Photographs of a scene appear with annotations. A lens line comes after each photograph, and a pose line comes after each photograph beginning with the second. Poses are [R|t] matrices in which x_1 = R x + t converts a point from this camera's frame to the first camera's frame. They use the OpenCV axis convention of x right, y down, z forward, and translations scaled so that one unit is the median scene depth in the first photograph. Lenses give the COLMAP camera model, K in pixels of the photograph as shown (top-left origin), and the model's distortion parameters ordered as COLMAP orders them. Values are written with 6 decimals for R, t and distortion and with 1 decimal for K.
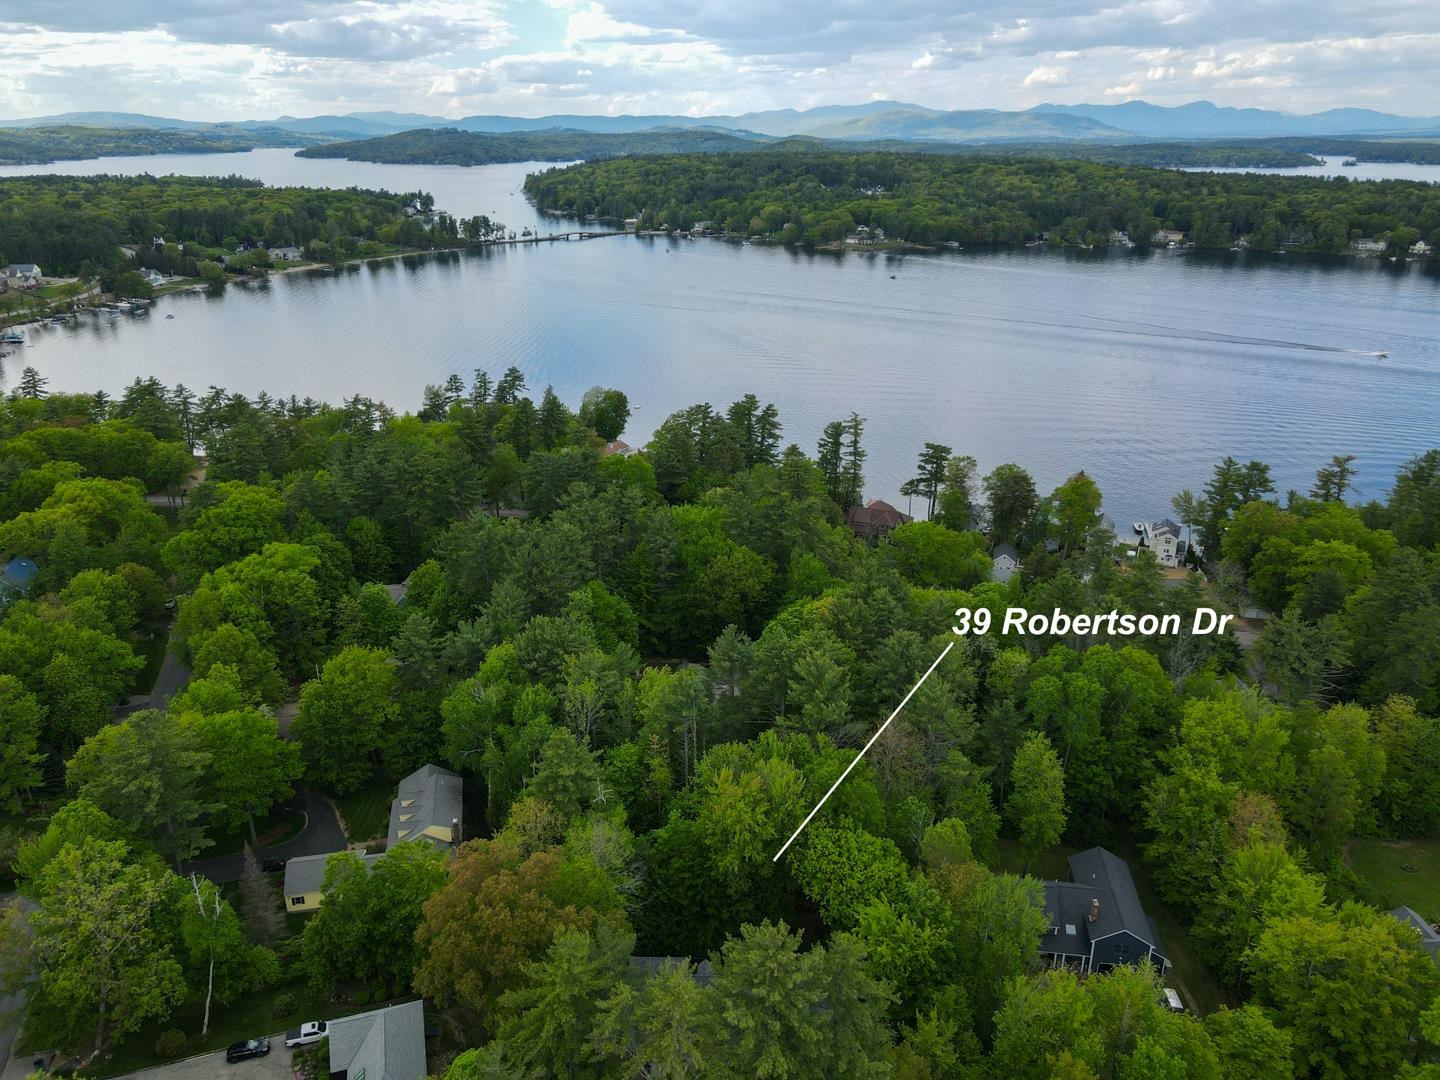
lens RADIAL K [[1079.0, 0, 720.0], [0, 1079.0, 540.0], [0, 0, 1]] dist [0.026134, -0.003987]
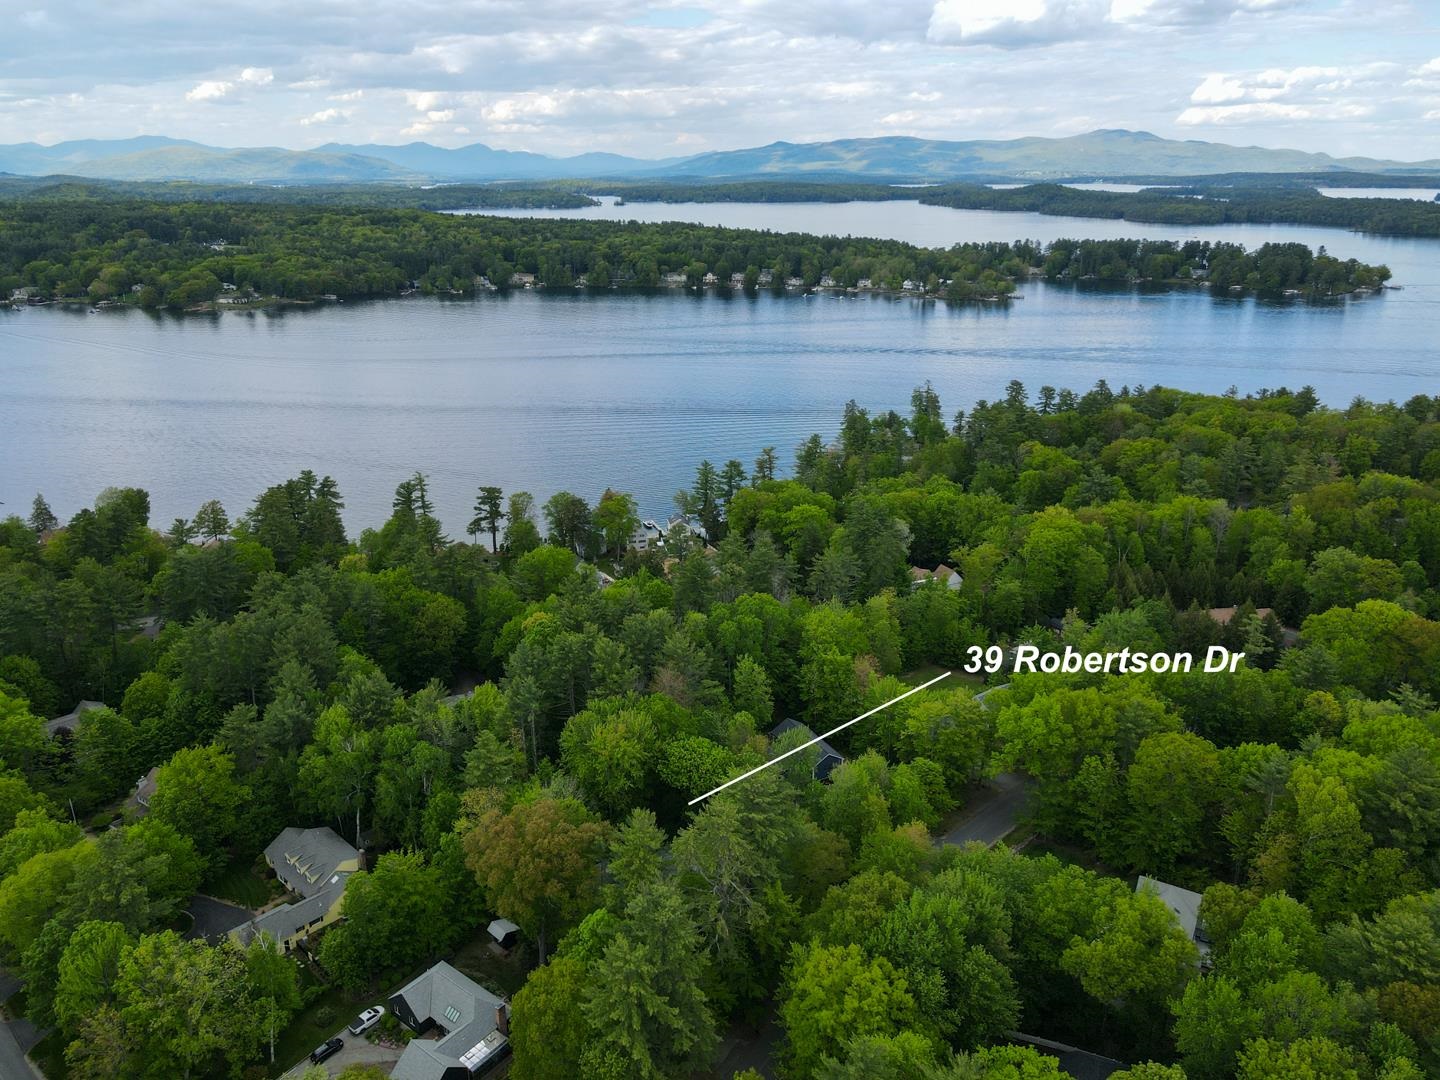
lens RADIAL K [[1099.2, 0, 720.0], [0, 1099.2, 540.0], [0, 0, 1]] dist [0.046097, 0.003012]
pose [[0.815923, -0.192442, 0.545193, -0.099994], [0.208714, 0.977431, 0.032657, -0.007037], [-0.539173, 0.087144, 0.837674, -0.054123]]
